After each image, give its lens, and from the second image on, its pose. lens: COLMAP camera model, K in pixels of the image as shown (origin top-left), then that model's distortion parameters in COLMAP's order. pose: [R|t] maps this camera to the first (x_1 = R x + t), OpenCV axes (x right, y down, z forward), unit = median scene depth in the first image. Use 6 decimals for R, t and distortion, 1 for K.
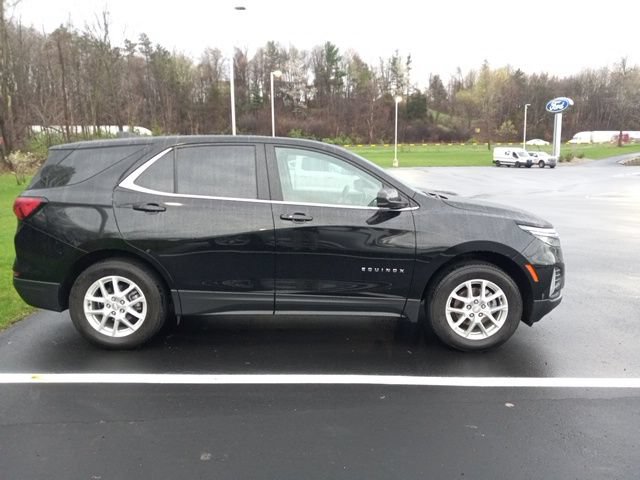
lens RADIAL K [[506.8, 0, 318.3], [0, 506.8, 241.4], [0, 0, 1]] dist [0.027713, -0.015862]
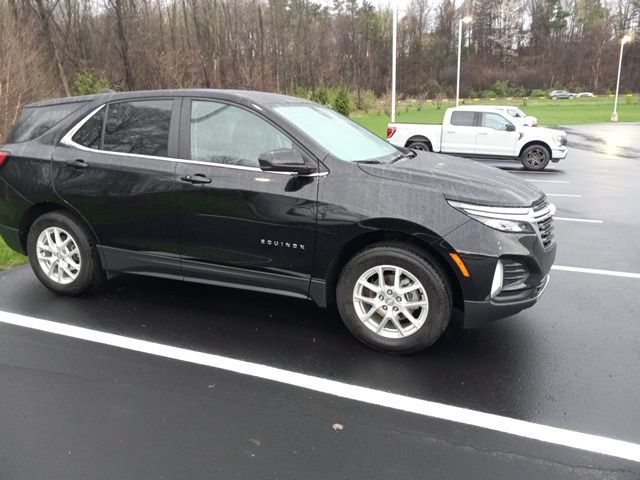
lens RADIAL K [[506.8, 0, 318.8], [0, 506.8, 235.5], [0, 0, 1]] dist [0.027713, -0.015862]
pose [[0.924106, 0.080680, -0.373523, 0.492537], [-0.053396, 0.995131, 0.082843, -0.031959], [0.378388, -0.056612, 0.923914, 0.212171]]
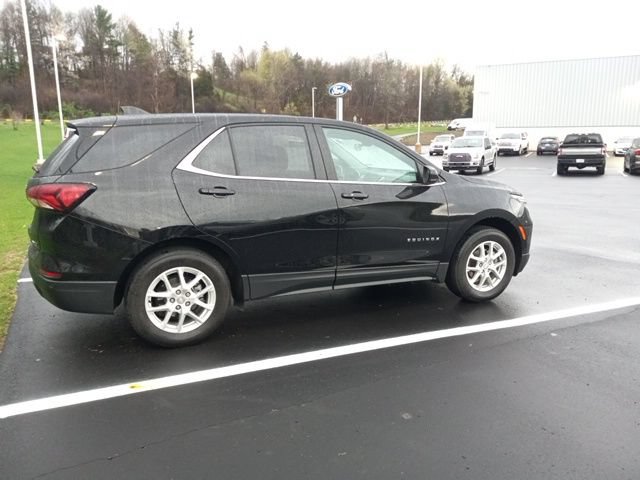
lens RADIAL K [[506.8, 0, 322.0], [0, 506.8, 241.8], [0, 0, 1]] dist [0.027713, -0.015862]
pose [[0.912153, -0.075680, 0.402803, -0.515209], [0.059024, 0.996815, 0.053624, -0.010984], [-0.405578, -0.025139, 0.913715, 0.058131]]
